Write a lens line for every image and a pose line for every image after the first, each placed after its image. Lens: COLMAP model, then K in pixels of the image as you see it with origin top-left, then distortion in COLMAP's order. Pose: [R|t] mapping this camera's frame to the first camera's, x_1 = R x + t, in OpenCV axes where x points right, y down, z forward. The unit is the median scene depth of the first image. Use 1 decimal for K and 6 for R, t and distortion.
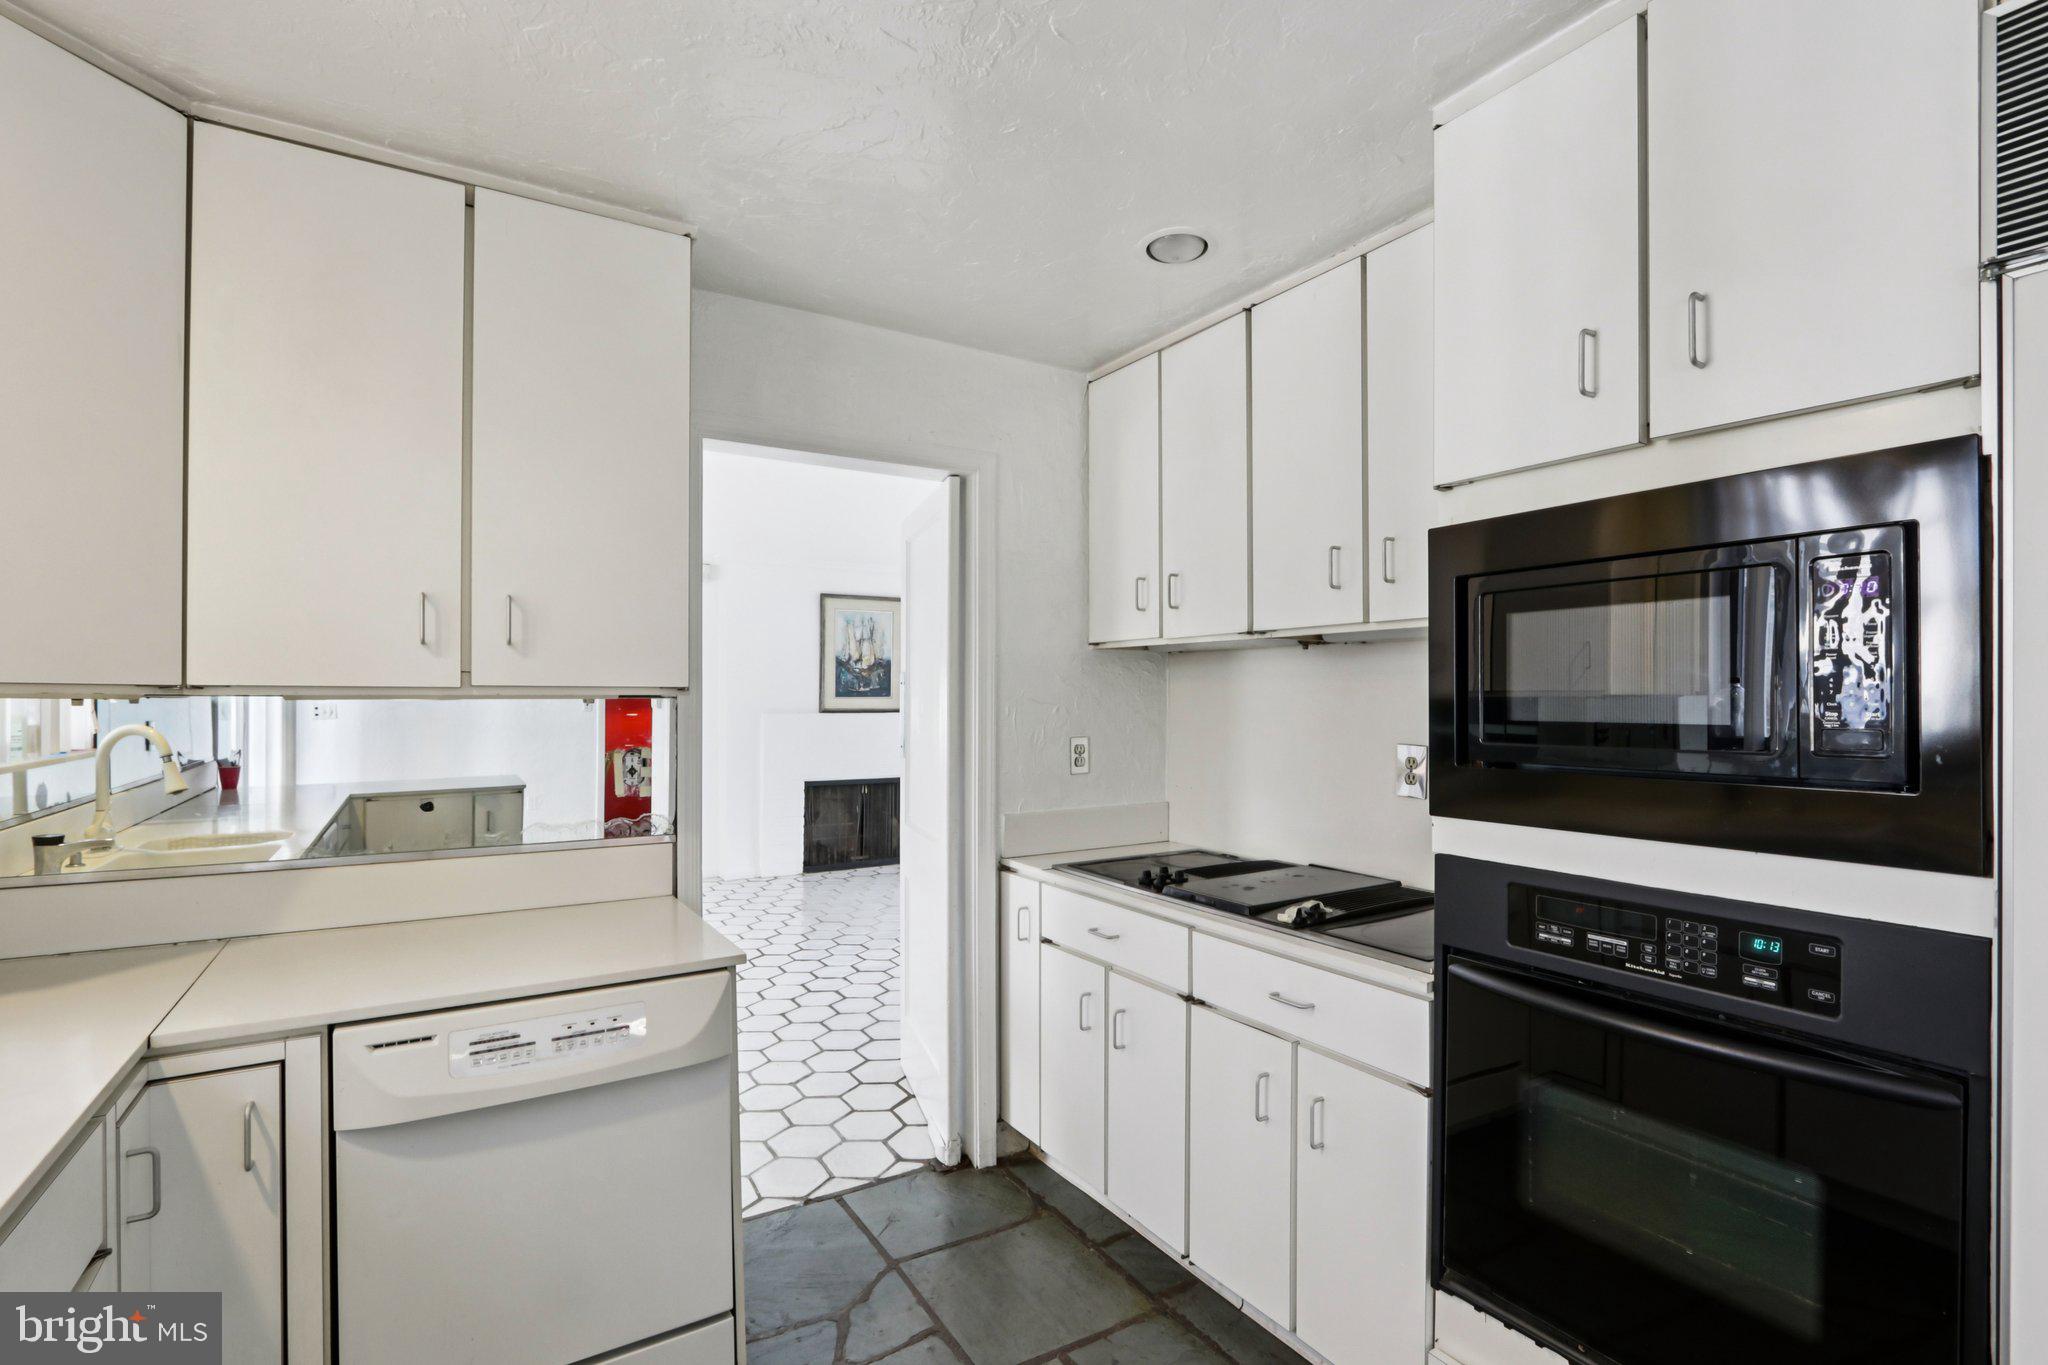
lens RADIAL K [[957.4, 0, 1030.2], [0, 957.4, 693.8], [0, 0, 1]] dist [-0.014663, 0.000069]
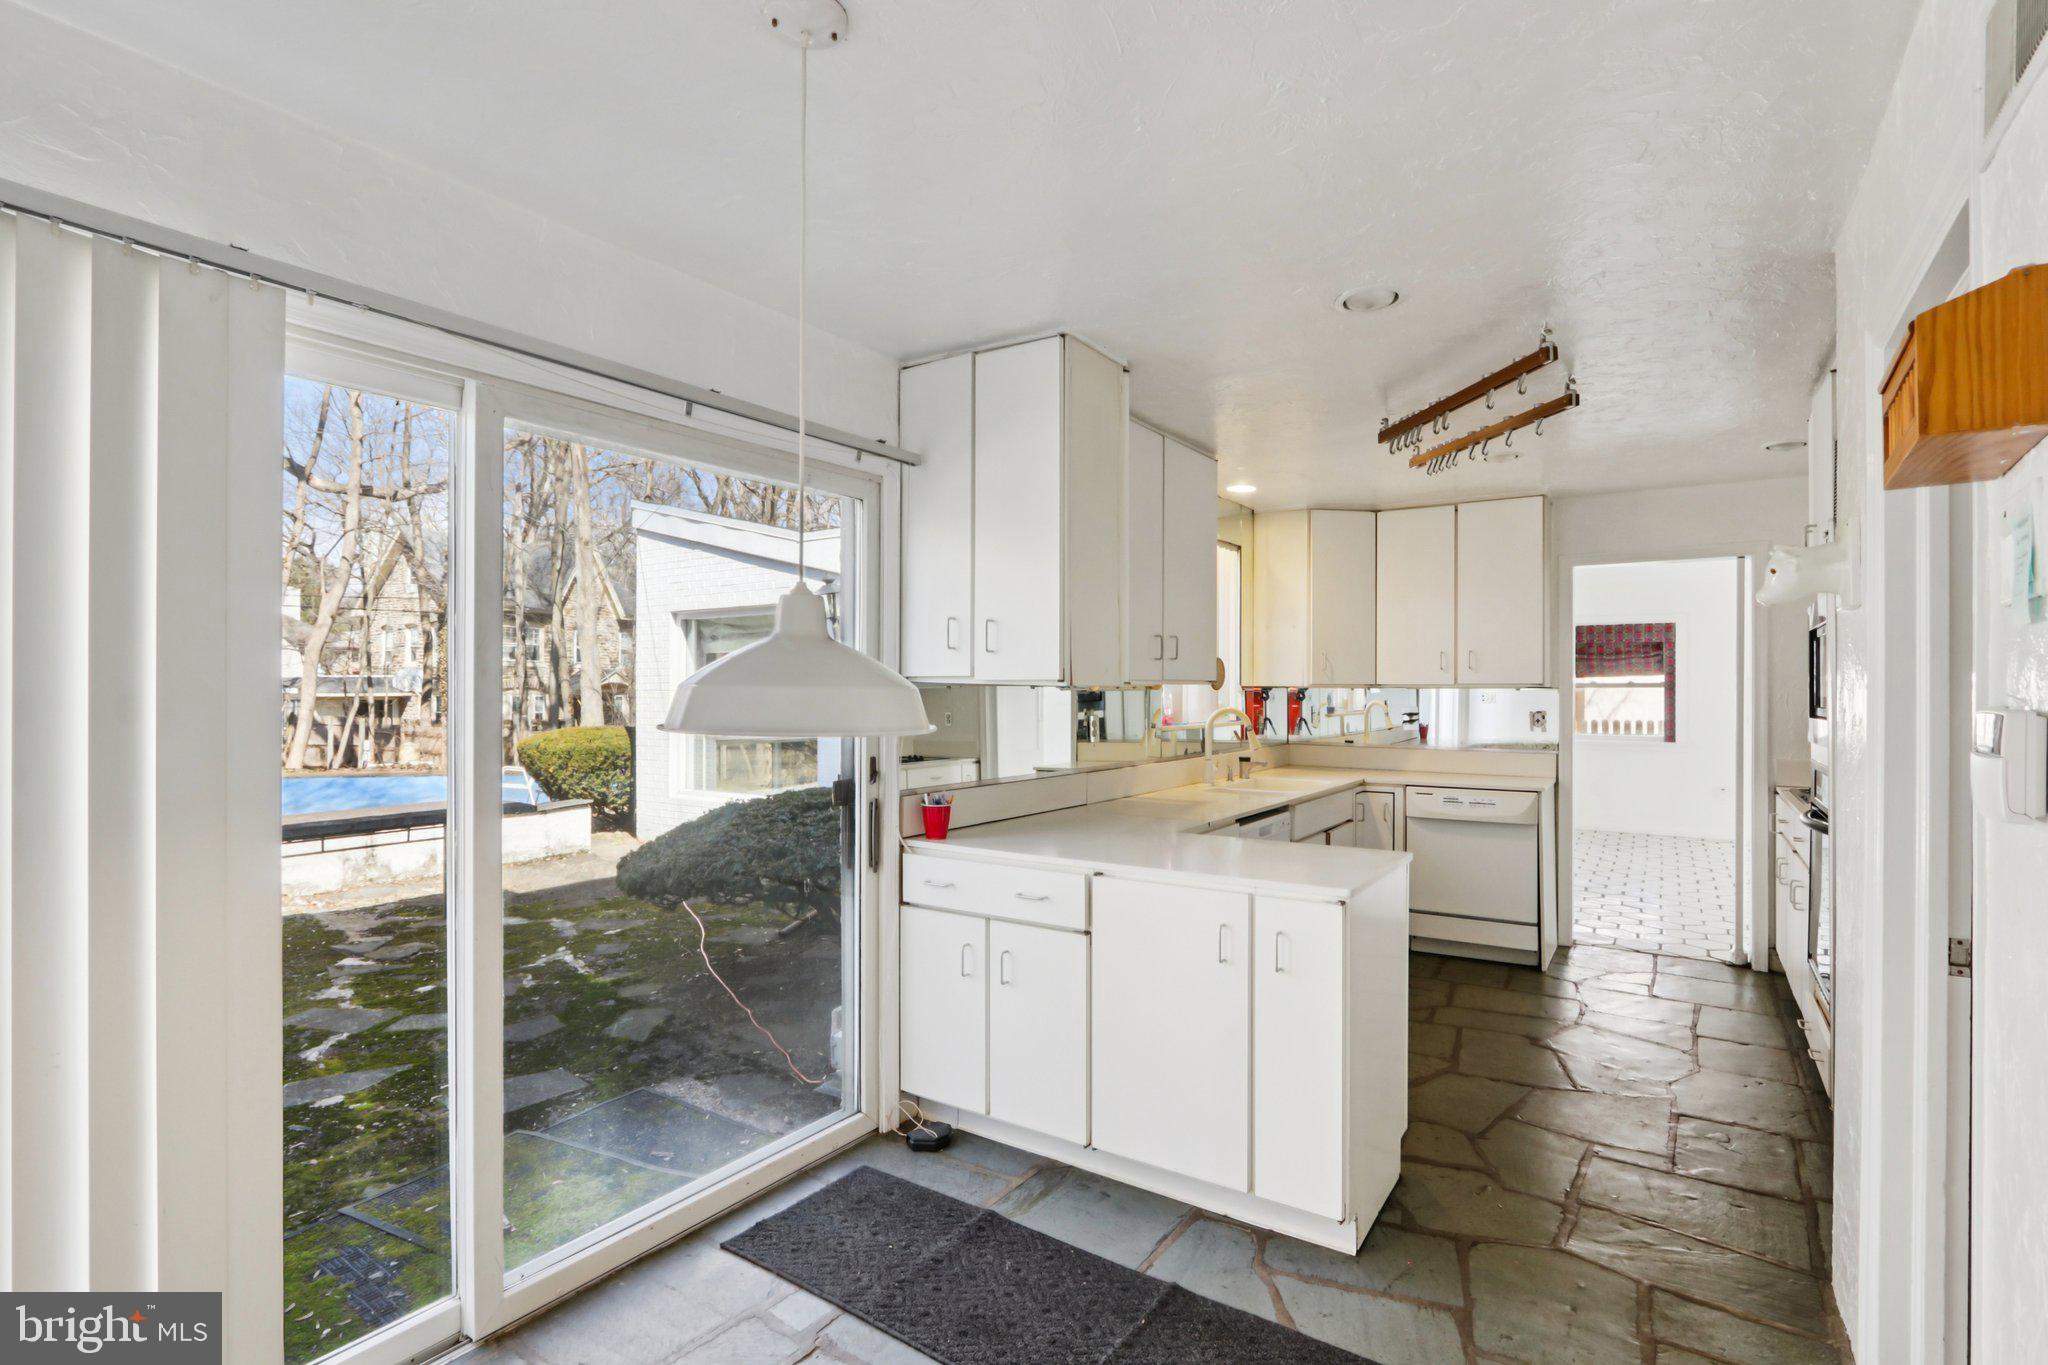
lens RADIAL K [[957.4, 0, 1030.2], [0, 957.4, 693.8], [0, 0, 1]] dist [-0.014663, 0.000069]
pose [[0.415370, 0.004623, -0.909641, 1.080082], [0.000823, 0.999985, 0.005459, 0.004278], [0.909652, -0.003016, 0.415360, -0.977355]]
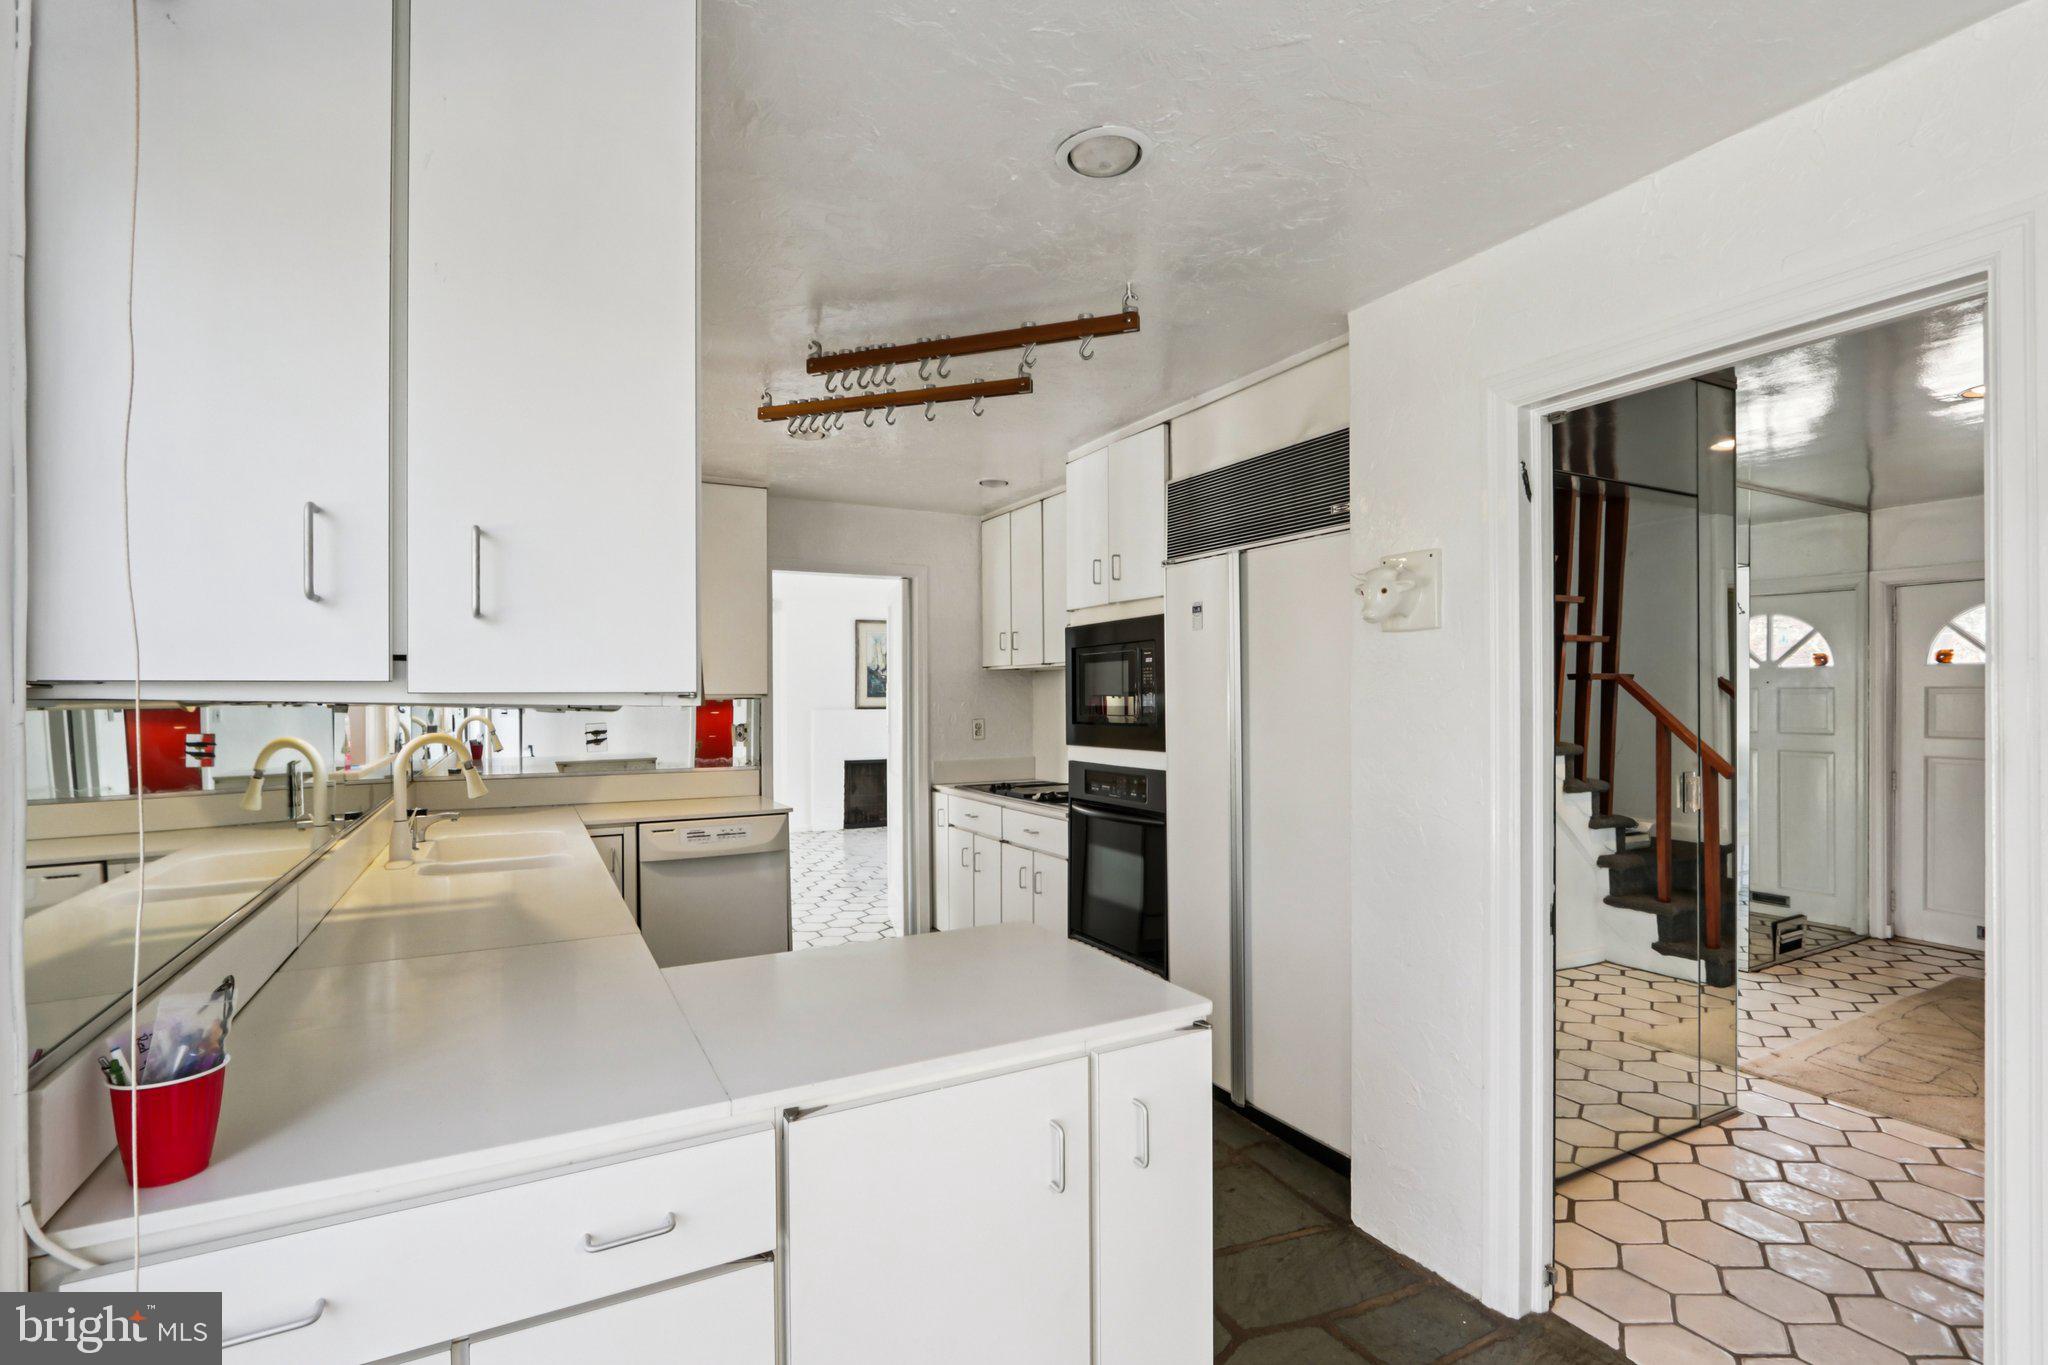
lens RADIAL K [[942.1, 0, 1014.9], [0, 942.1, 692.7], [0, 0, 1]] dist [0.001044, 0.000085]
pose [[0.997400, -0.006261, -0.071788, 0.306046], [0.006265, 0.999980, -0.000169, -0.004397], [0.071788, -0.000281, 0.997420, -0.939841]]
